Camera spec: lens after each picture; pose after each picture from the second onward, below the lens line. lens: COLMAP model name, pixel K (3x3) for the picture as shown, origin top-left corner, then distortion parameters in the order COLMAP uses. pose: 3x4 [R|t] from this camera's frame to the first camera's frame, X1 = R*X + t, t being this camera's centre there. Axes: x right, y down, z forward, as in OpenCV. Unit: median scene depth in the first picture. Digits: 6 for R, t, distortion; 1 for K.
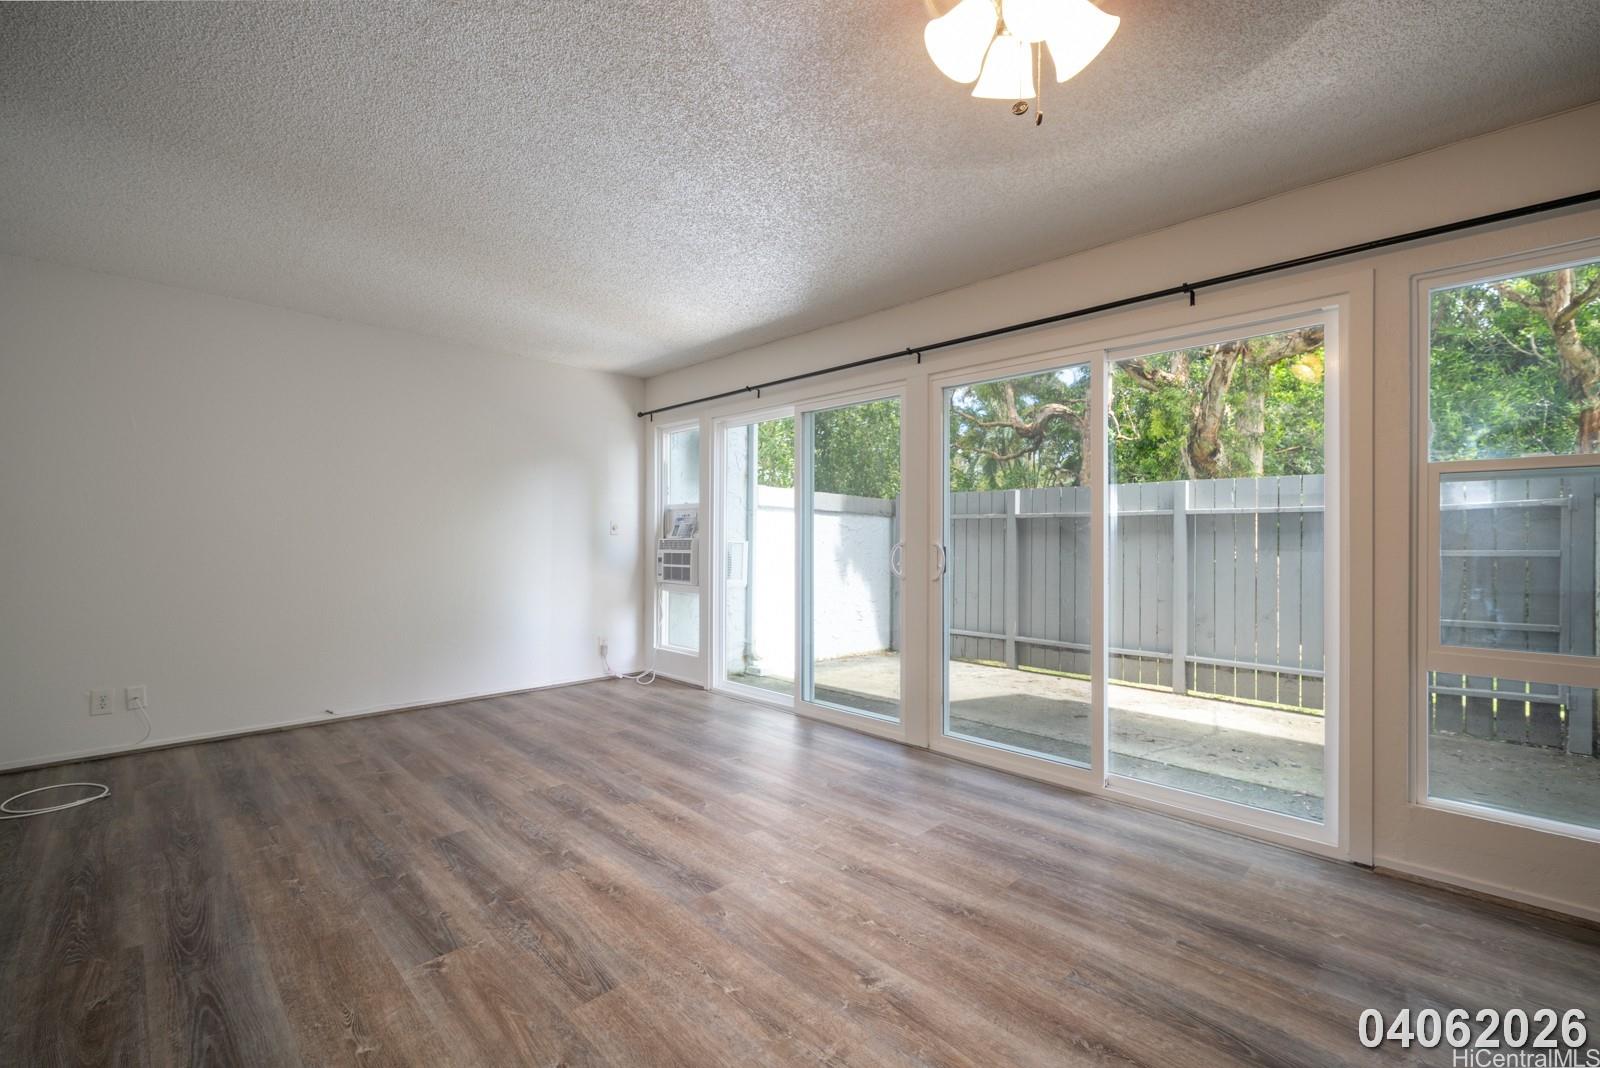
lens RADIAL K [[680.9, 0, 805.6], [0, 680.9, 536.5], [0, 0, 1]] dist [0.002214, -0.000077]
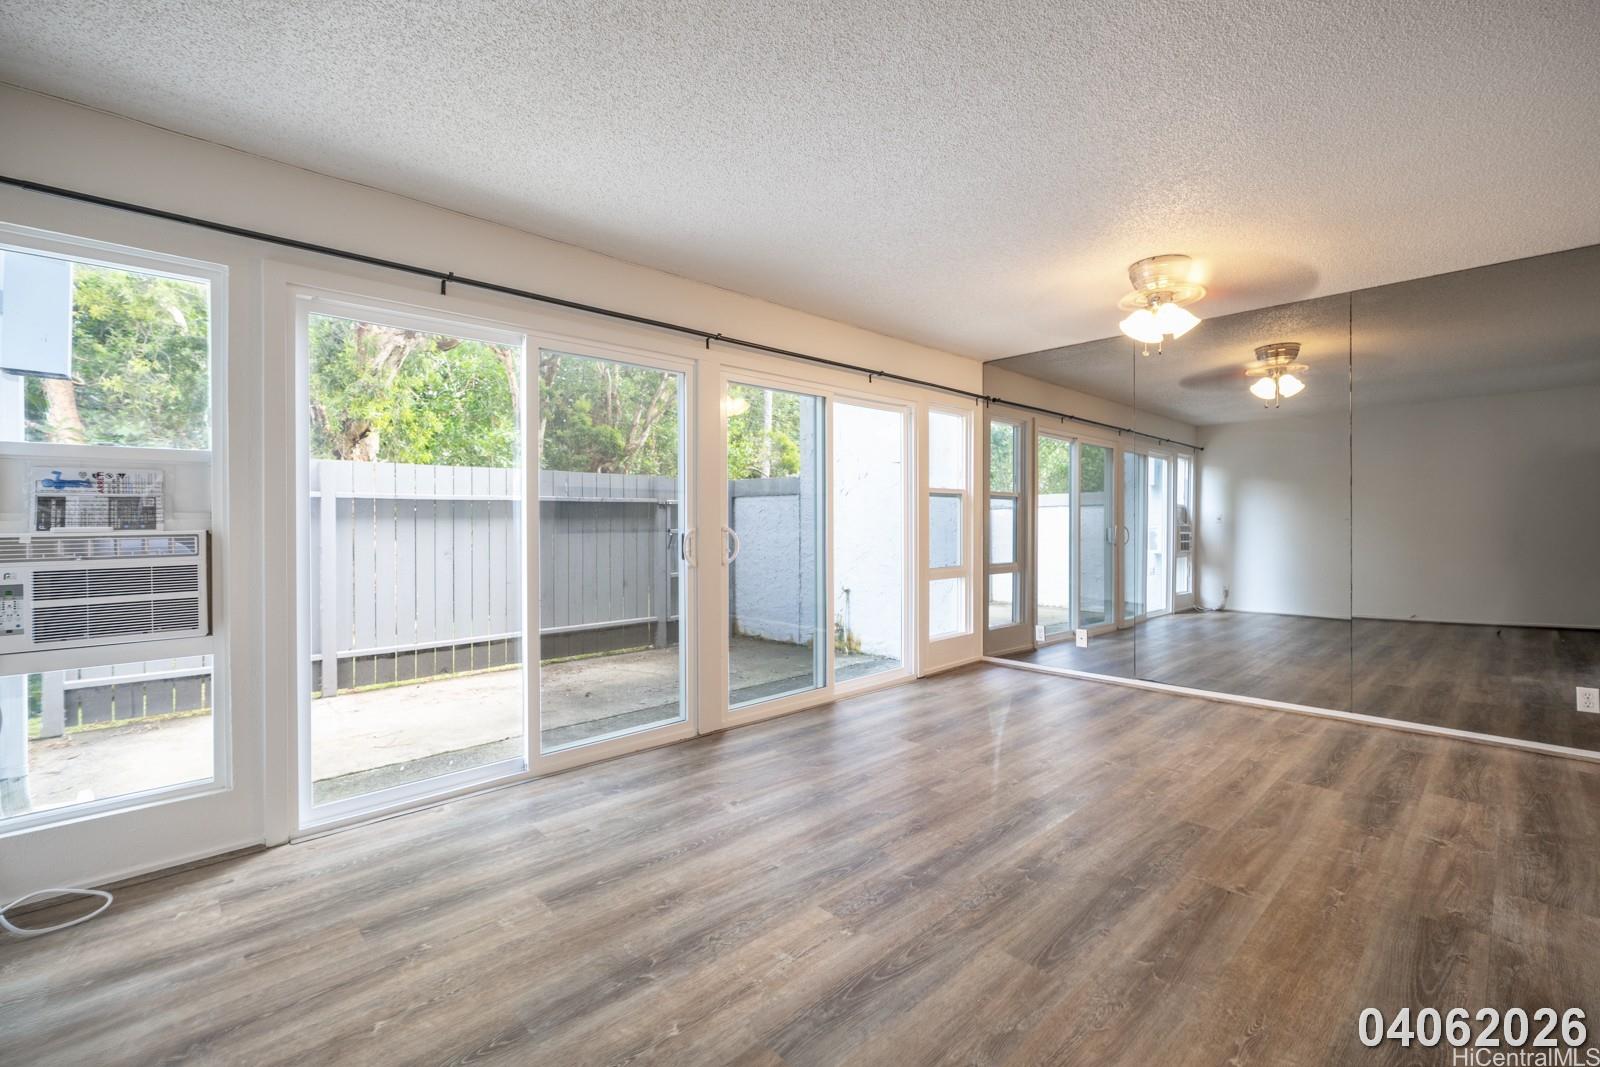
lens RADIAL K [[700.2, 0, 801.3], [0, 700.2, 524.4], [0, 0, 1]] dist [0.001834, 0.001046]
pose [[0.021024, -0.008389, 0.999744, -1.152094], [0.002245, 0.999963, 0.008344, -0.007453], [-0.999776, 0.002069, 0.021042, 1.134769]]
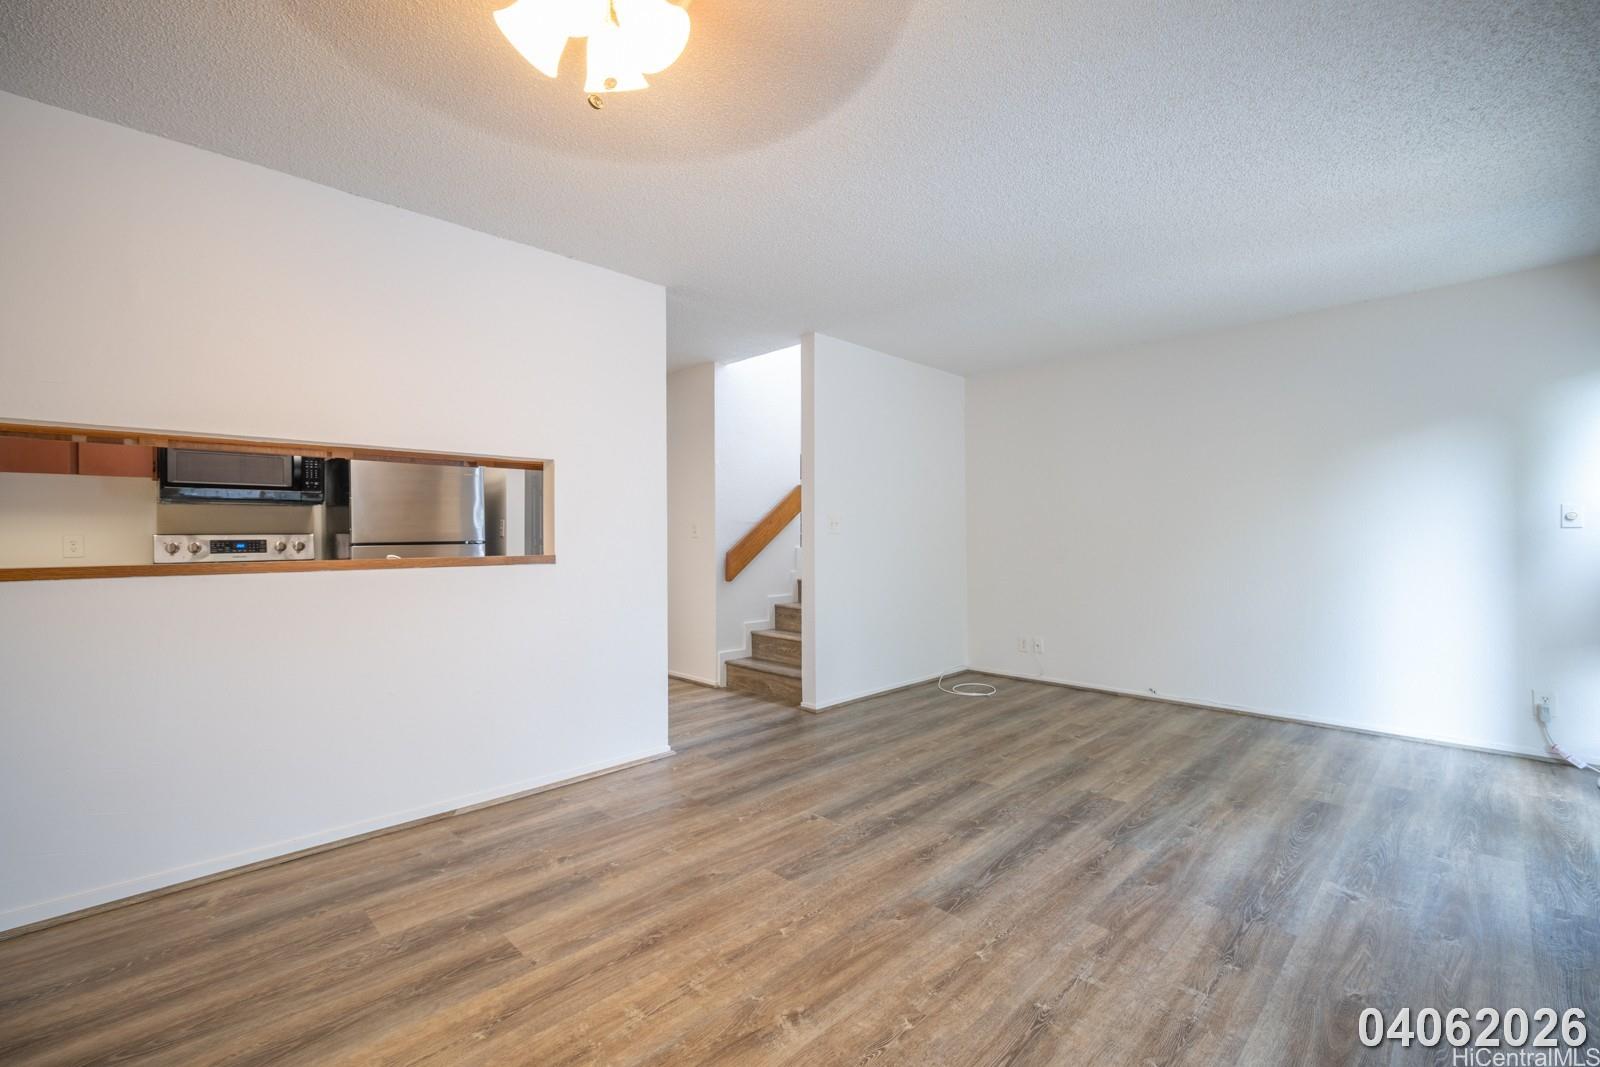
lens RADIAL K [[680.9, 0, 805.6], [0, 680.9, 536.0], [0, 0, 1]] dist [0.002214, -0.000077]
pose [[-0.002924, -0.006882, -0.999972, 0.644850], [0.009211, 0.999934, -0.006909, 0.006575], [0.999953, -0.009231, -0.002861, 0.650777]]
